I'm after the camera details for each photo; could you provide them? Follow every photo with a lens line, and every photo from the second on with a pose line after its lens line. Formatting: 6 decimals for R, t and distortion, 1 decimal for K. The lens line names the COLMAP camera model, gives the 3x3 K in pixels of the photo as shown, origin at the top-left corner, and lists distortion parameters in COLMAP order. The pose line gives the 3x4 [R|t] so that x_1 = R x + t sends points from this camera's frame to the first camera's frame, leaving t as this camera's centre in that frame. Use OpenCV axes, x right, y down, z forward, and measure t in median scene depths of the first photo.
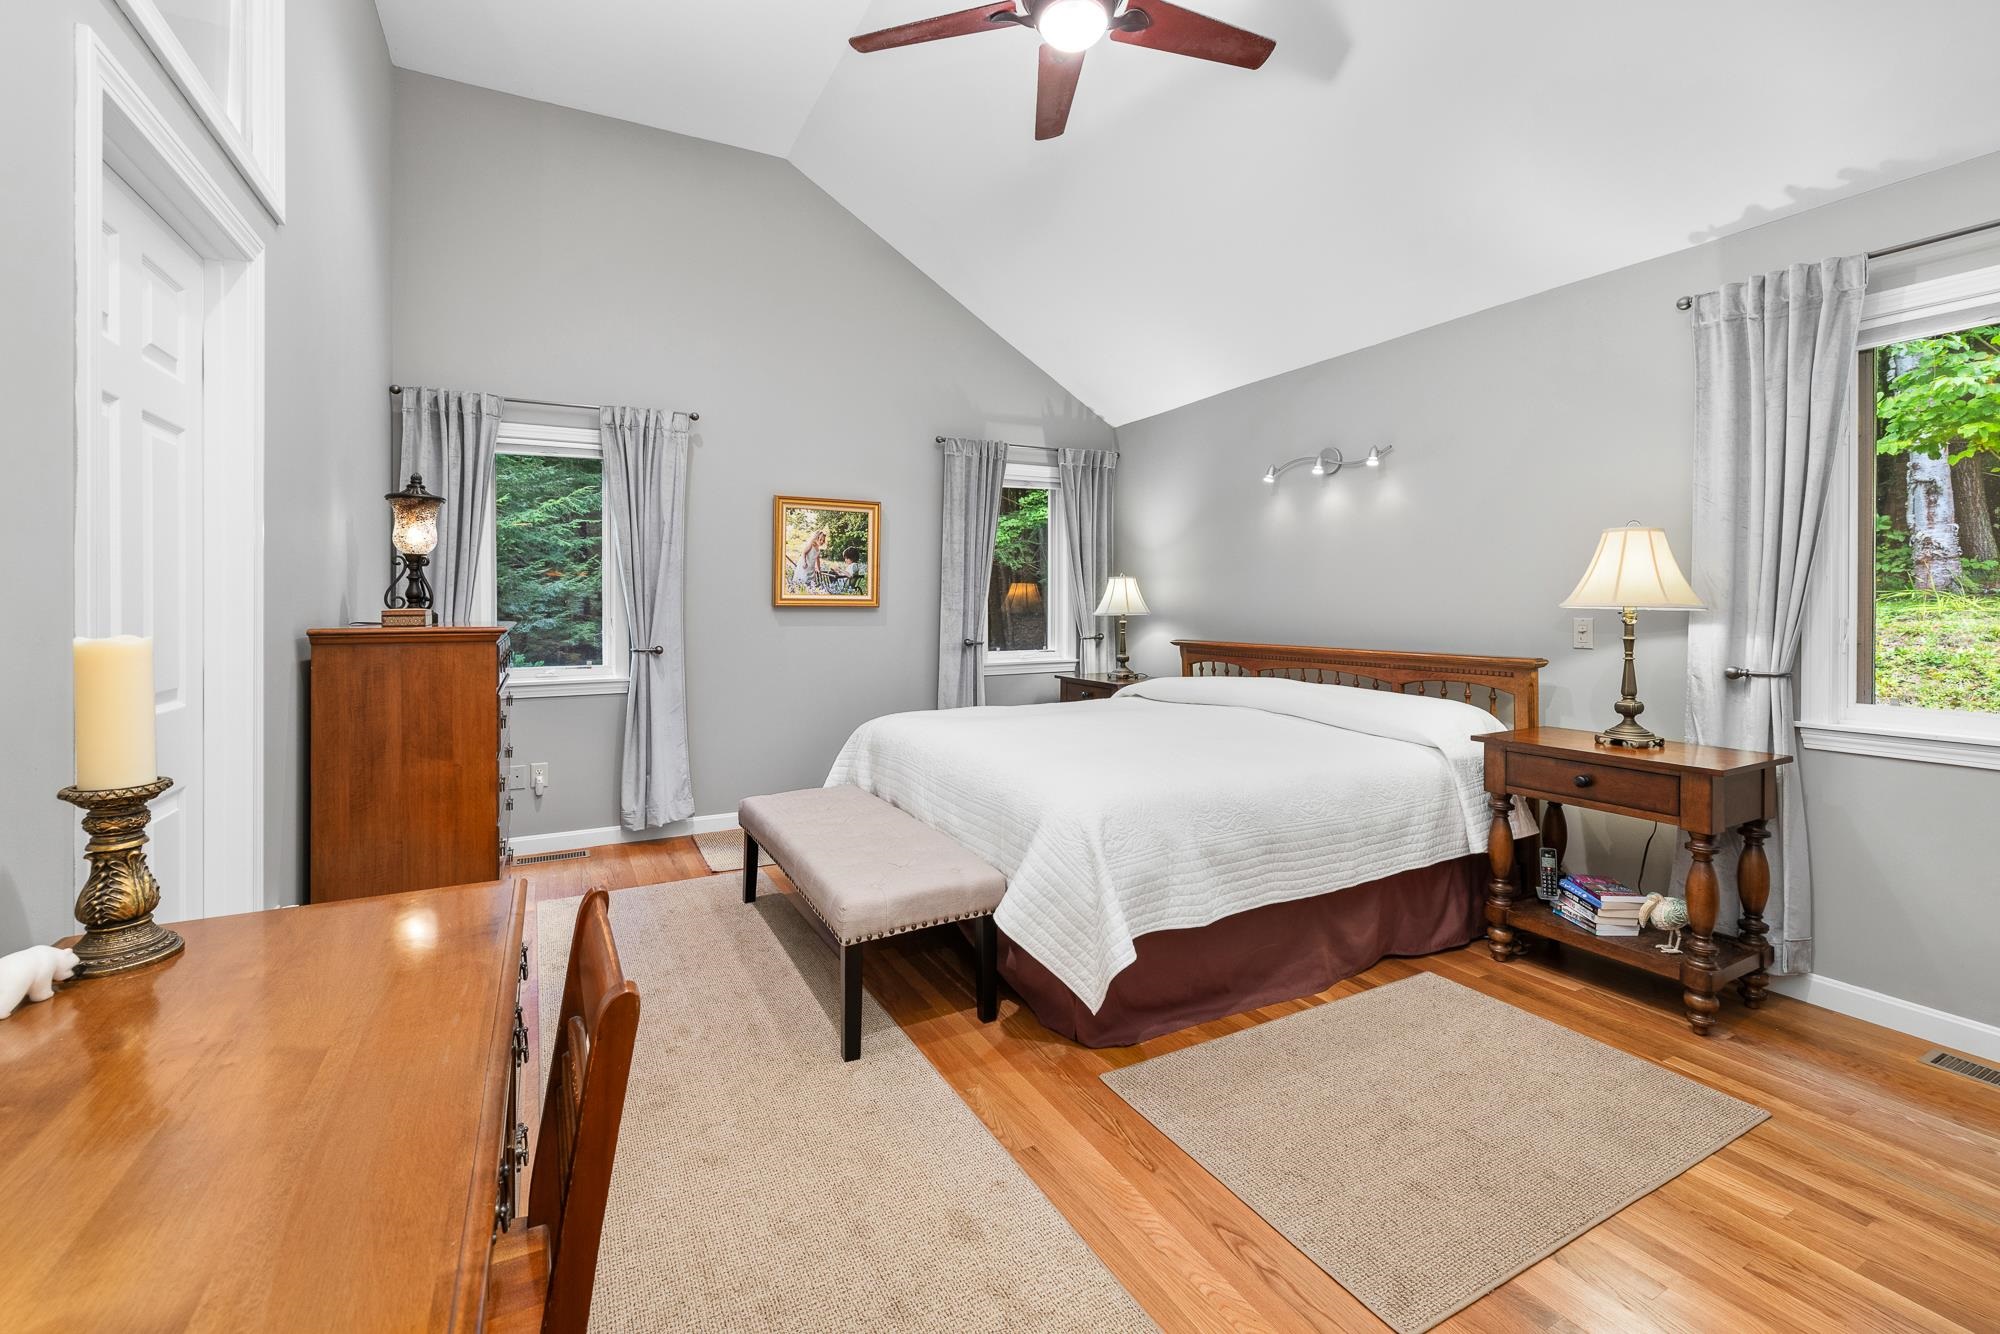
lens RADIAL K [[849.2, 0, 1001.6], [0, 849.2, 610.3], [0, 0, 1]] dist [0.001594, 0.000149]
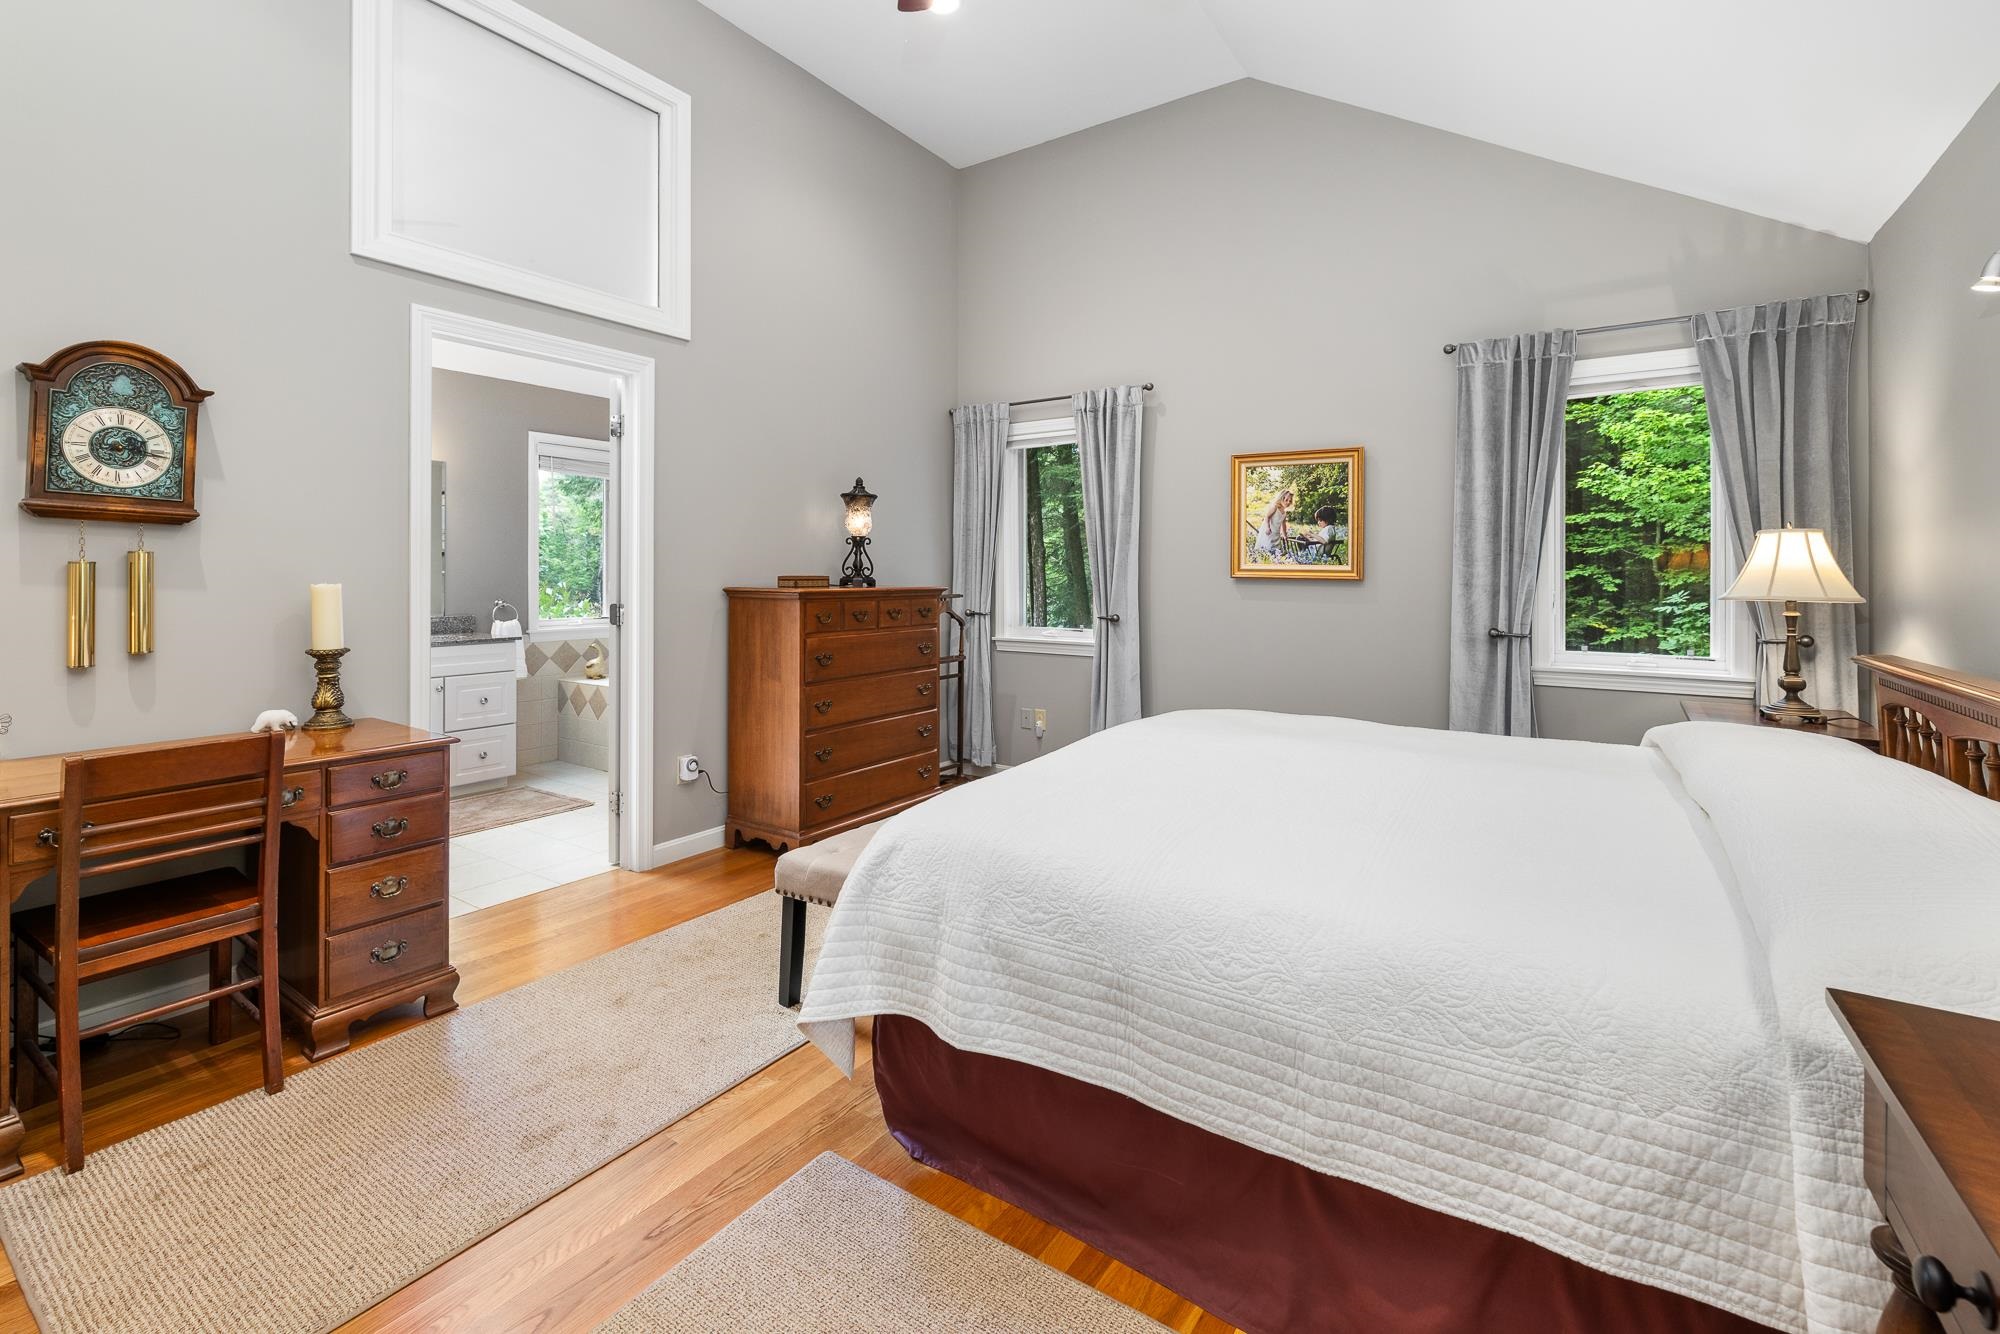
lens RADIAL K [[867.7, 0, 1001.0], [0, 867.7, 573.2], [0, 0, 1]] dist [0.000266, 0.000055]
pose [[0.471834, 0.006439, -0.881664, 0.423812], [-0.015533, 0.999879, -0.001010, -0.004607], [0.881550, 0.014172, 0.471877, 0.340516]]
